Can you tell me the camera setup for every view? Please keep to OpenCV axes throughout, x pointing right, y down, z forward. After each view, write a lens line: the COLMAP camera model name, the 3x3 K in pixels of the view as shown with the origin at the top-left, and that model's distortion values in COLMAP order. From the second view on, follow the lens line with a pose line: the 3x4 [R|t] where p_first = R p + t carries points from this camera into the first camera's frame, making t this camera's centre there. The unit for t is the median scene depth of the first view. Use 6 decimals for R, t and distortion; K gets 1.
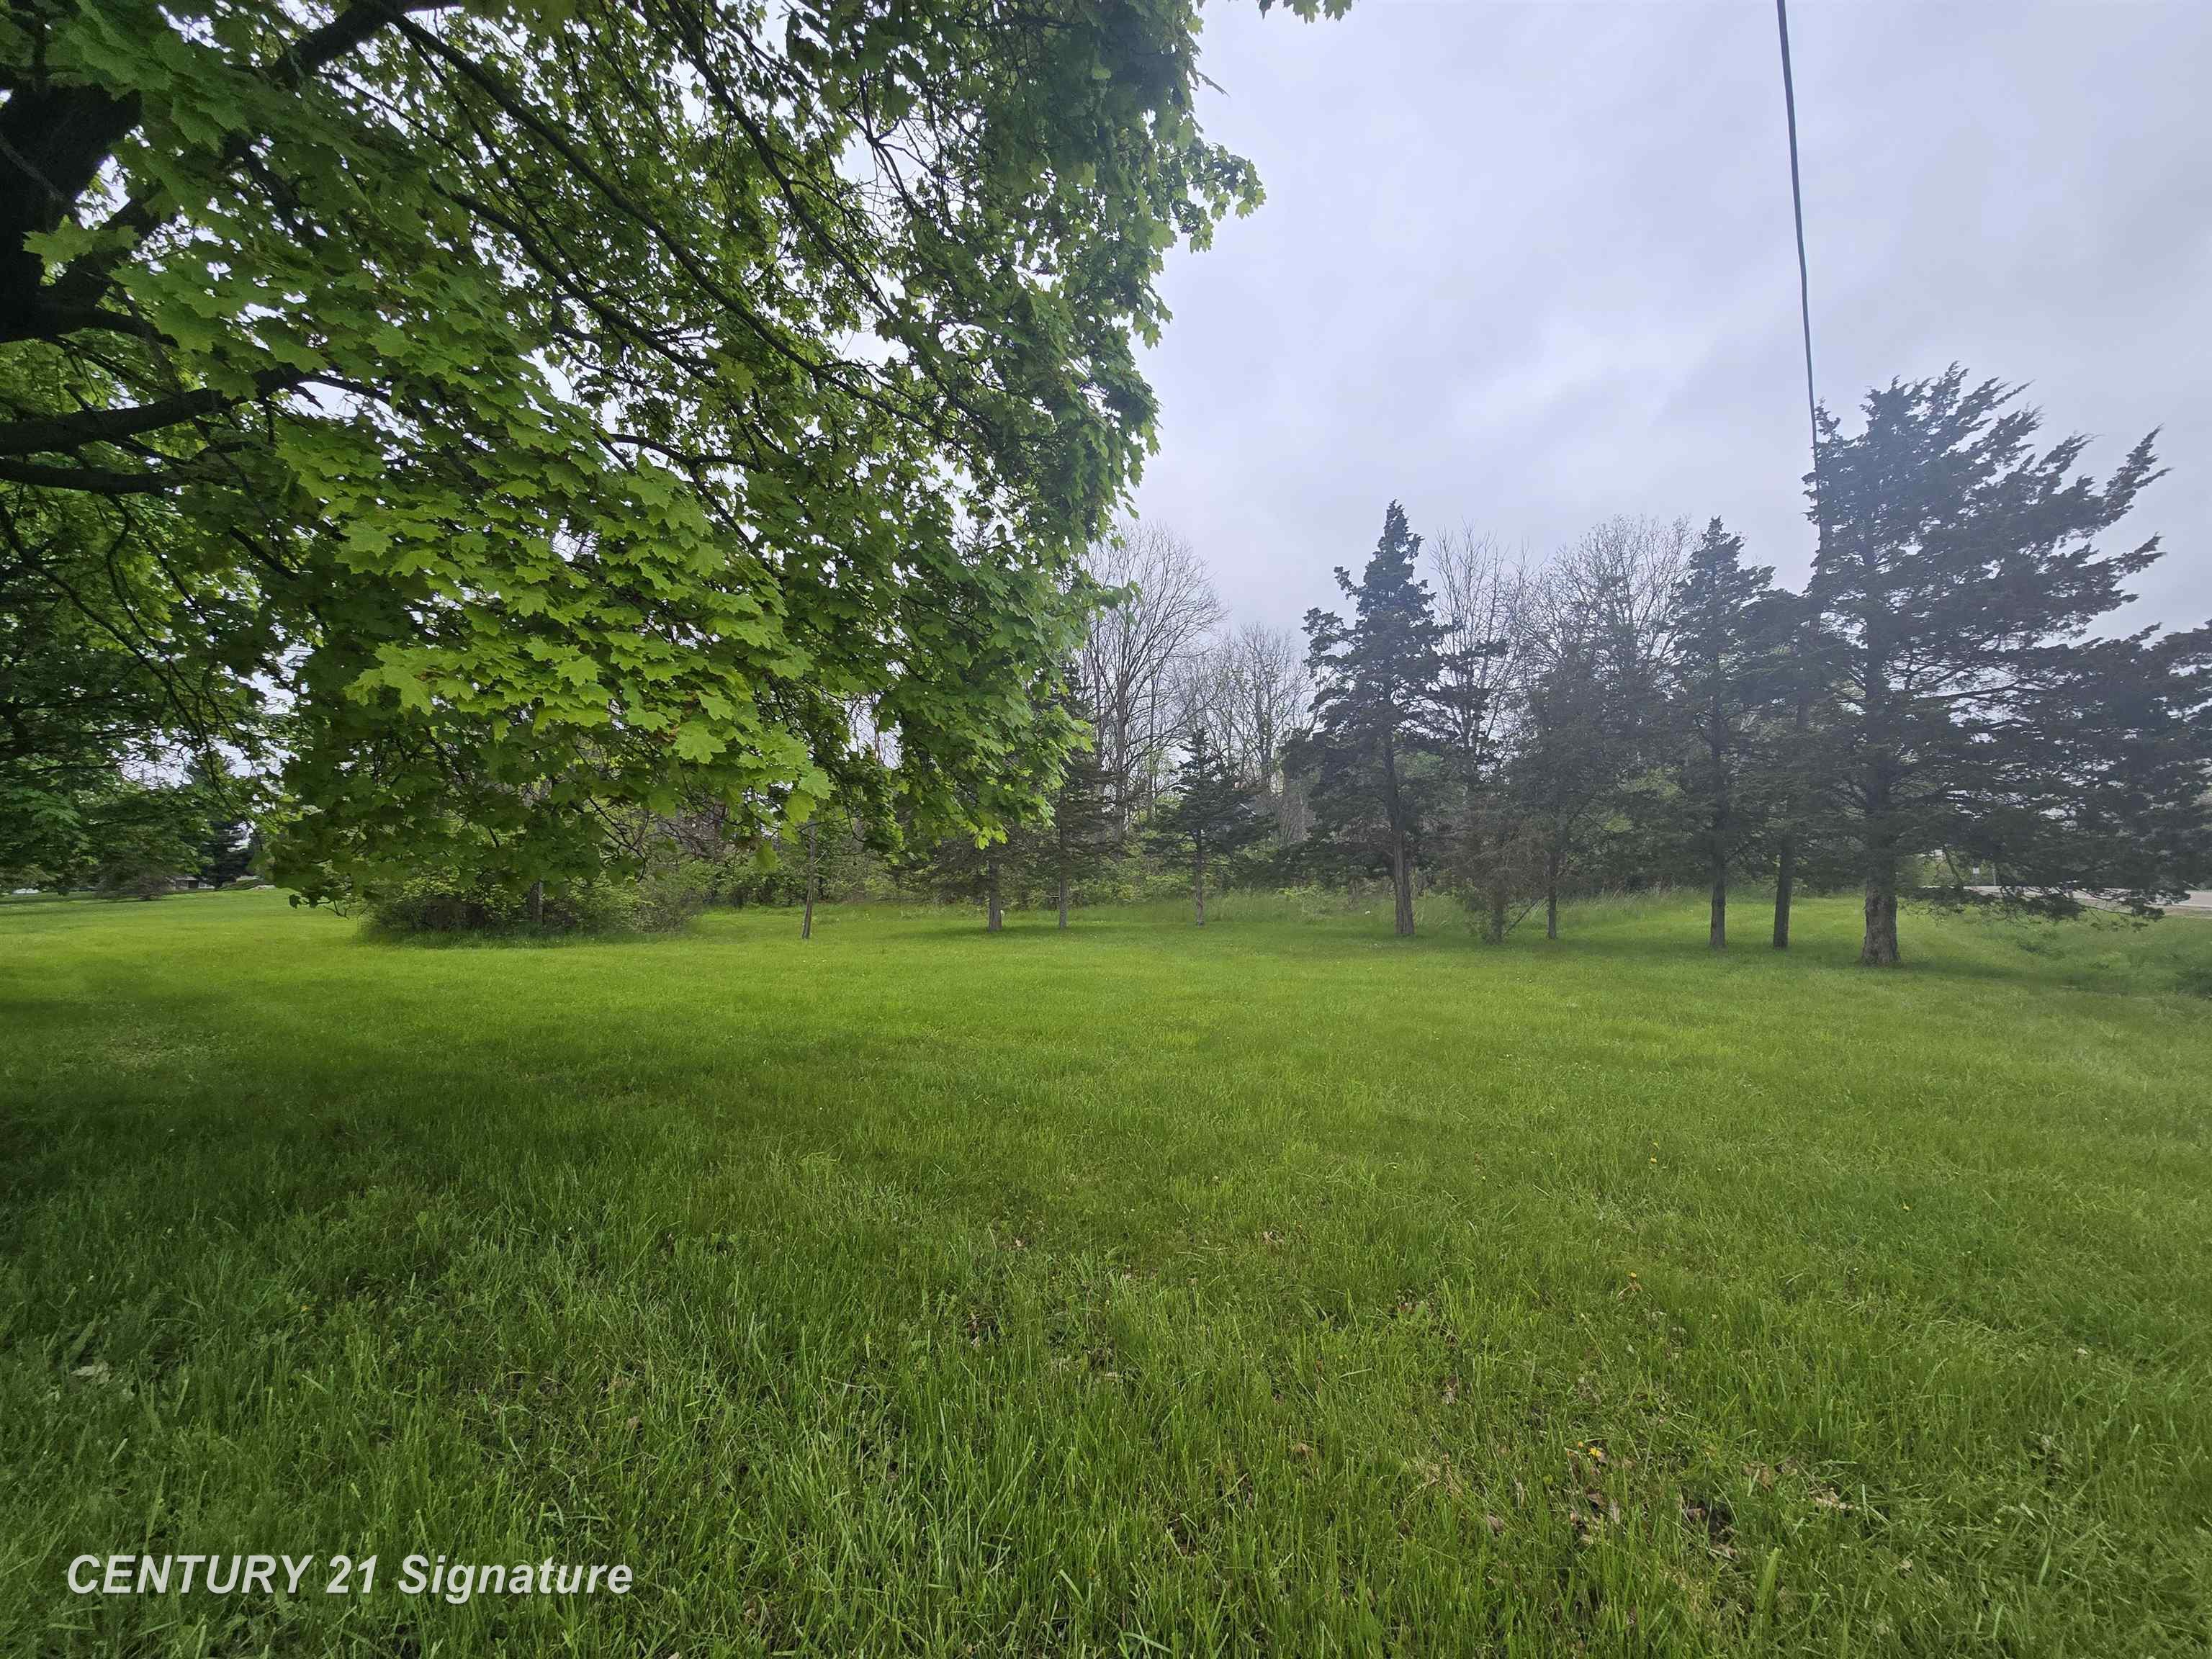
lens RADIAL K [[870.0, 0, 1101.8], [0, 870.0, 841.7], [0, 0, 1]] dist [0.001767, 0.000419]
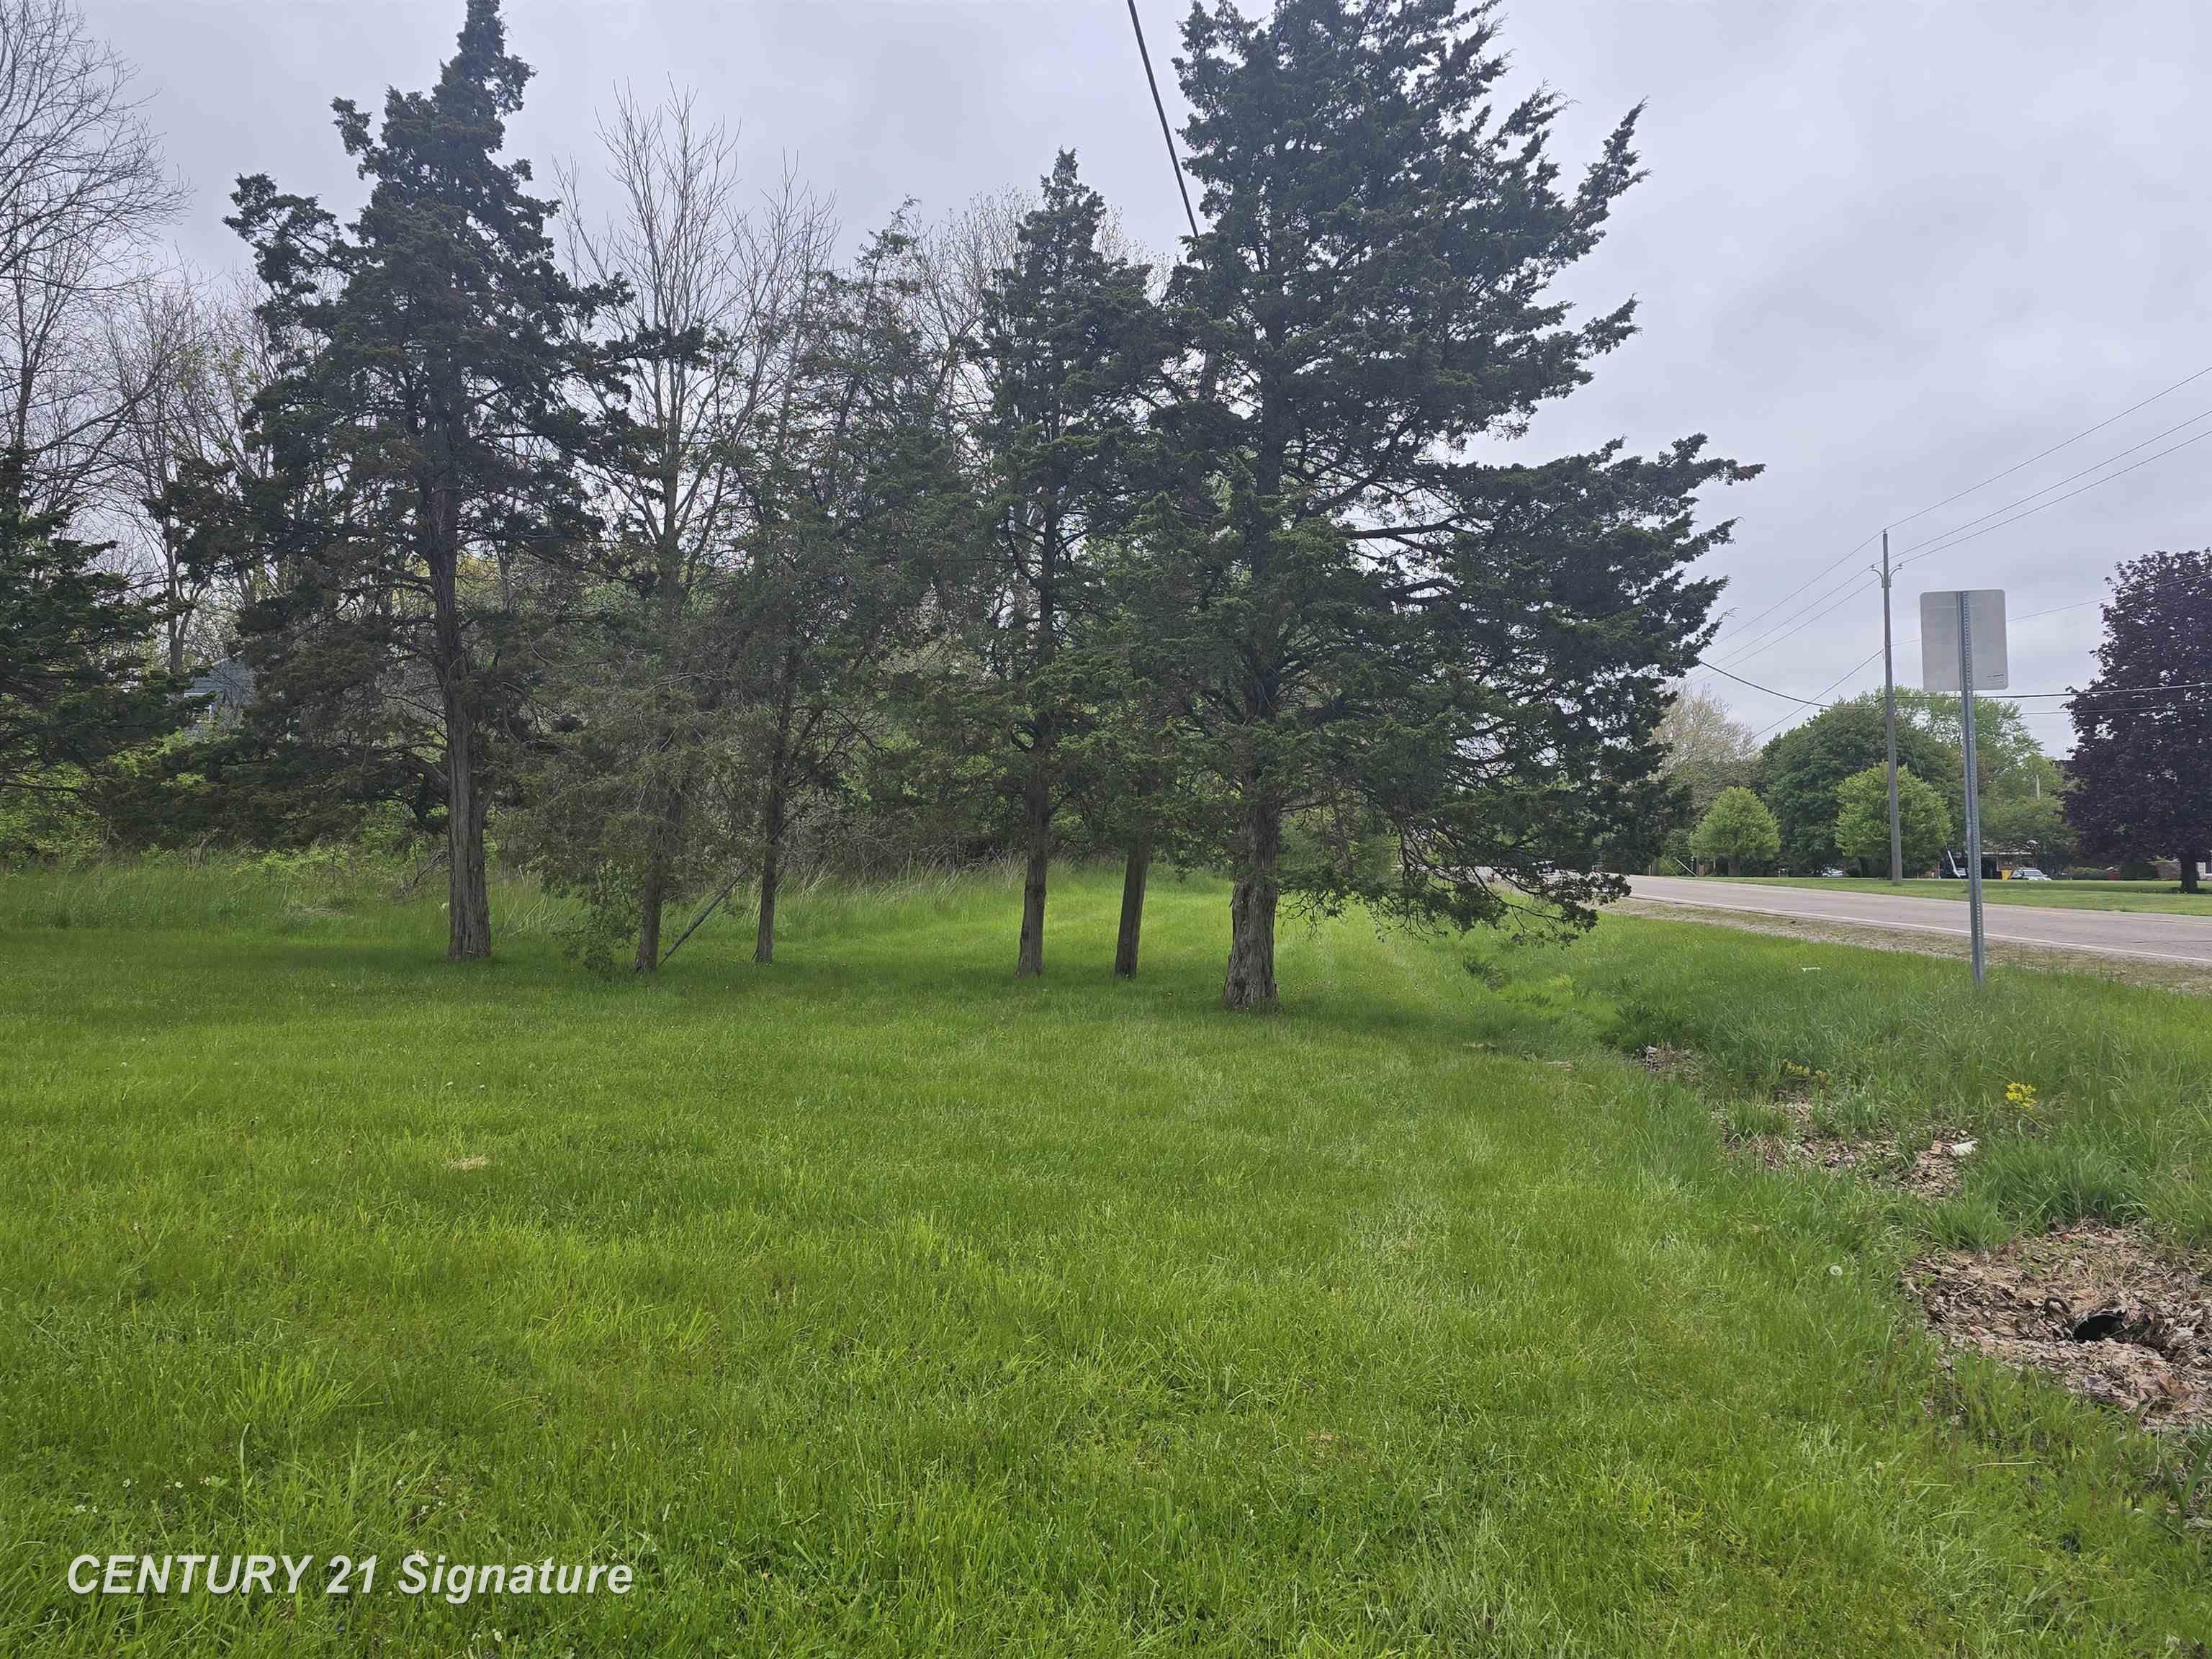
lens RADIAL K [[1468.1, 0, 1106.0], [0, 1468.1, 829.5], [0, 0, 1]] dist [0.125859, -0.182397]
pose [[0.872462, 0.029755, 0.487775, 0.320604], [-0.046593, 0.998662, 0.022419, 0.010547], [-0.486455, -0.042287, 0.872681, 0.208043]]
